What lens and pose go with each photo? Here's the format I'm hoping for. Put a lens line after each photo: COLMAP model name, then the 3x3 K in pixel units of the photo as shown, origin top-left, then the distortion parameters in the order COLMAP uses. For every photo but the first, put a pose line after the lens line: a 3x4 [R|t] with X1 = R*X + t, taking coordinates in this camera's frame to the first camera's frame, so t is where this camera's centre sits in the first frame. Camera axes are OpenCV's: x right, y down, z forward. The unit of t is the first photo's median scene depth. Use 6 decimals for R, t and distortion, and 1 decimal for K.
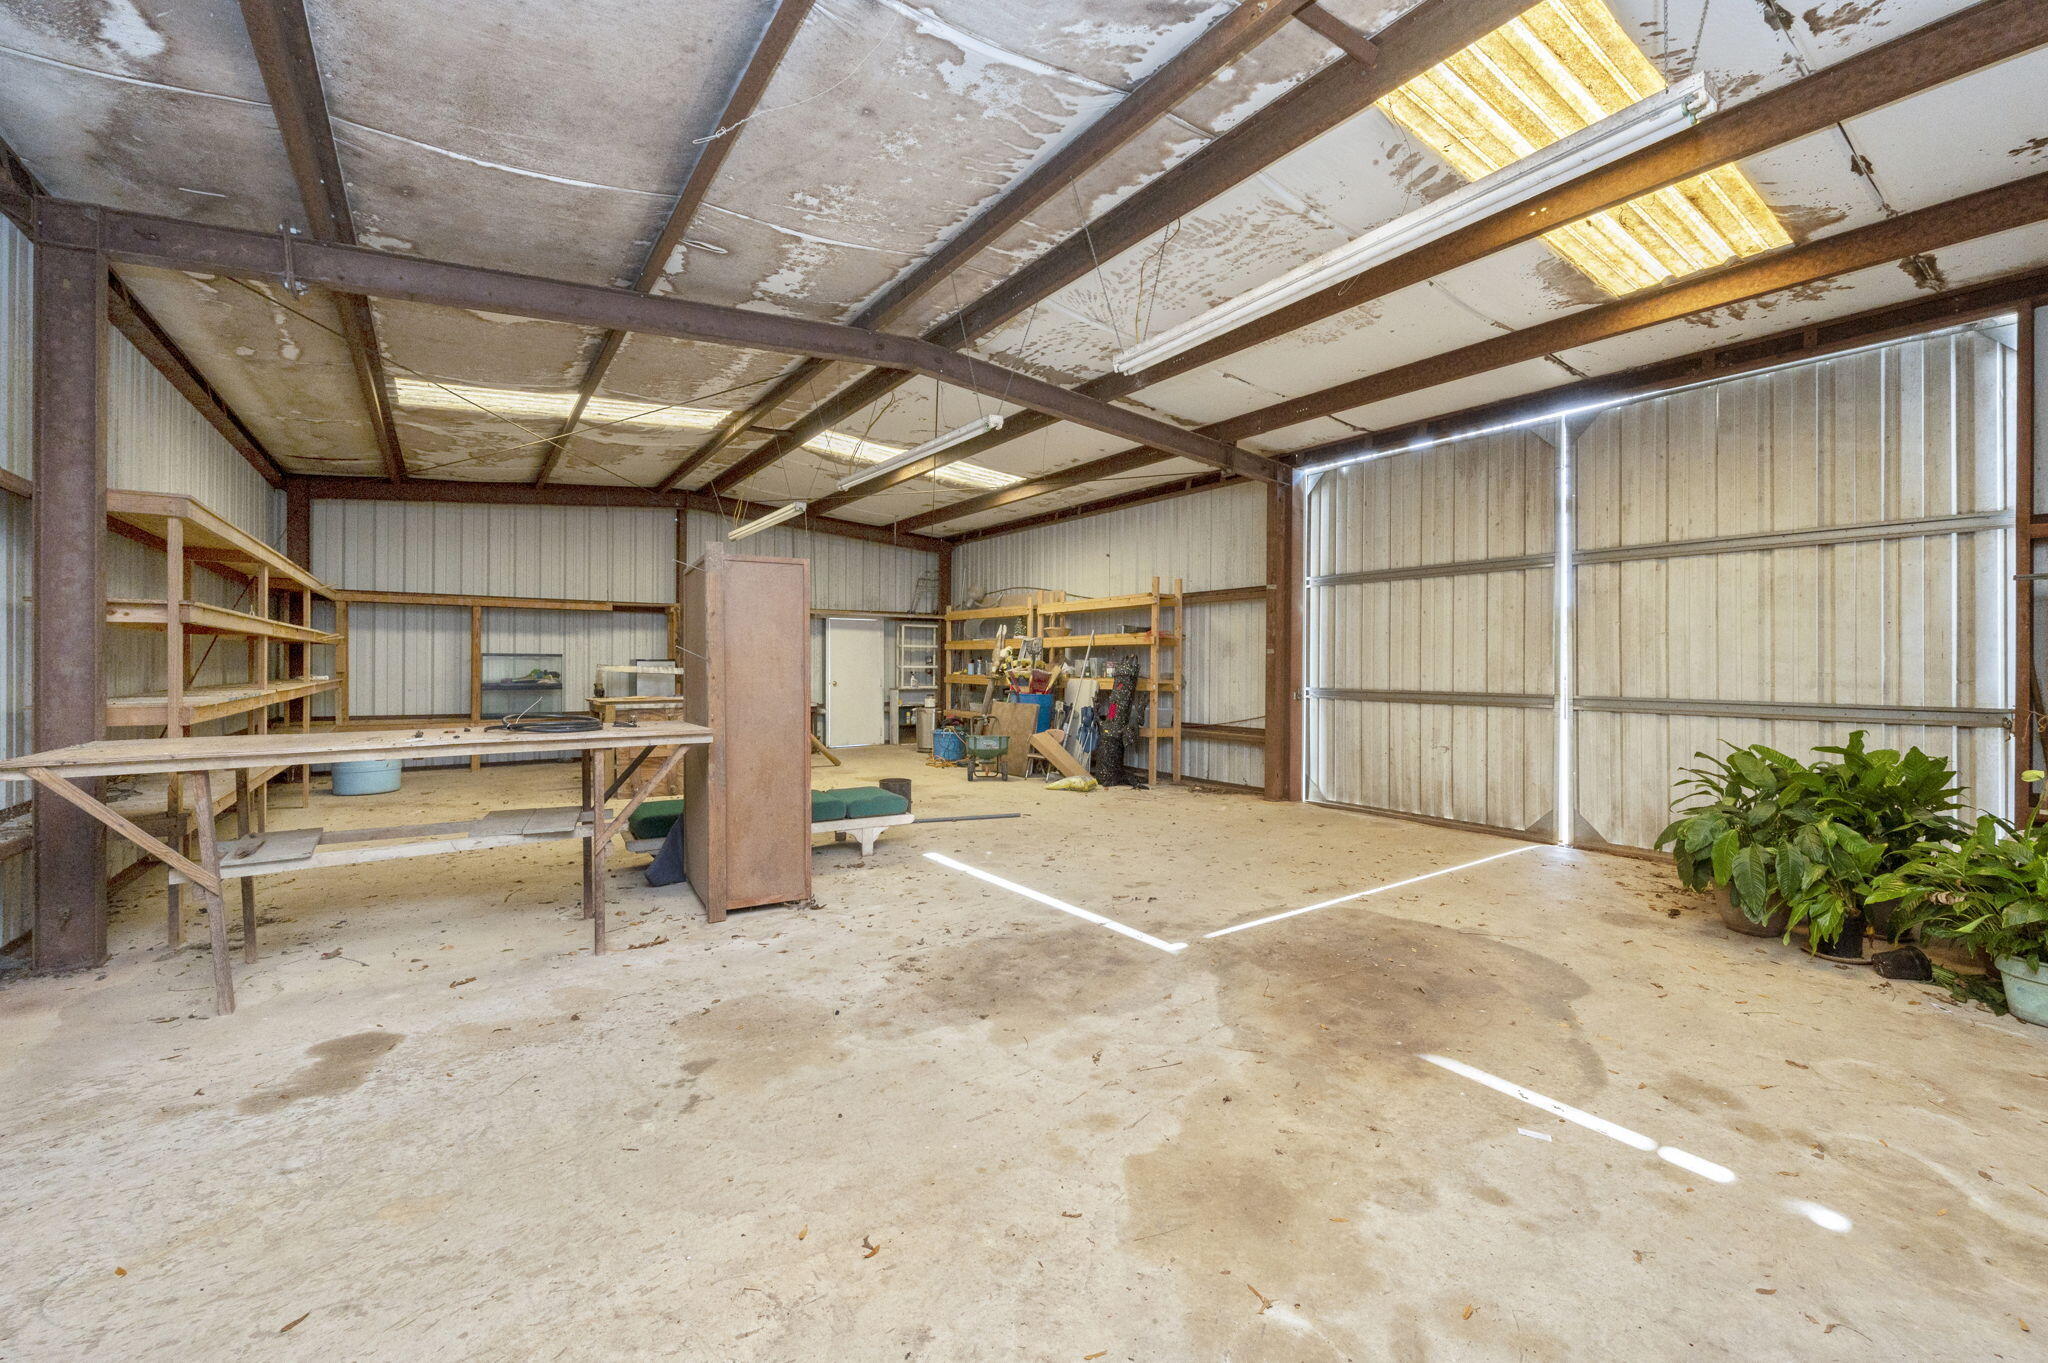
lens RADIAL K [[920.9, 0, 1028.0], [0, 920.9, 667.3], [0, 0, 1]] dist [-0.002359, 0.000285]
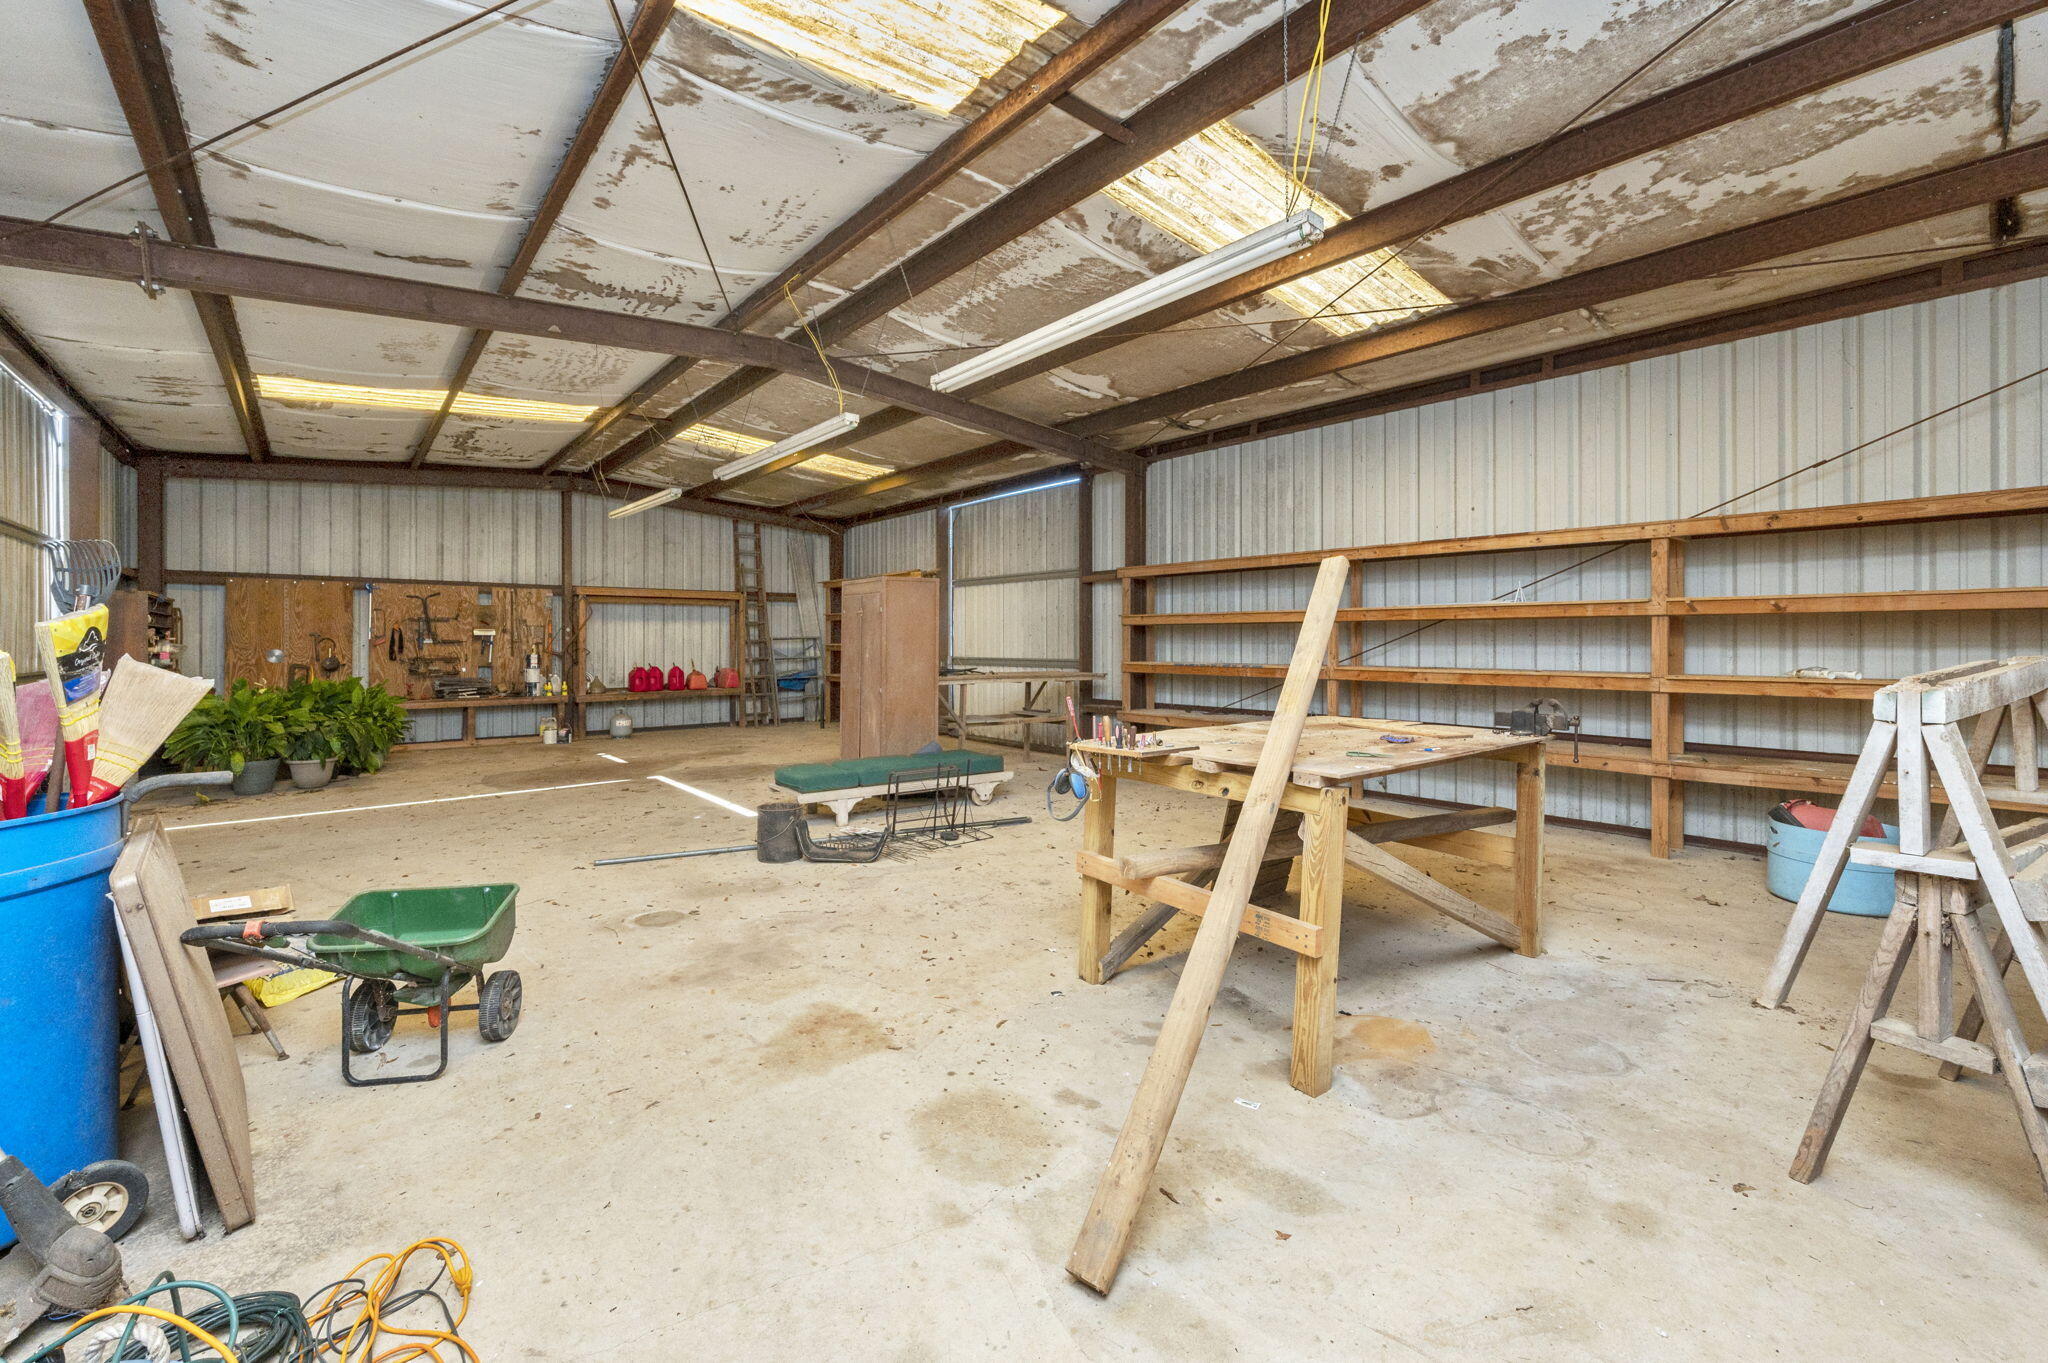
lens RADIAL K [[920.9, 0, 1028.0], [0, 920.9, 667.3], [0, 0, 1]] dist [-0.002359, 0.000285]
pose [[0.995687, -0.007349, 0.092487, 0.062927], [0.005354, 0.999748, 0.021795, 0.001301], [-0.092624, -0.021206, 0.995475, -0.098529]]
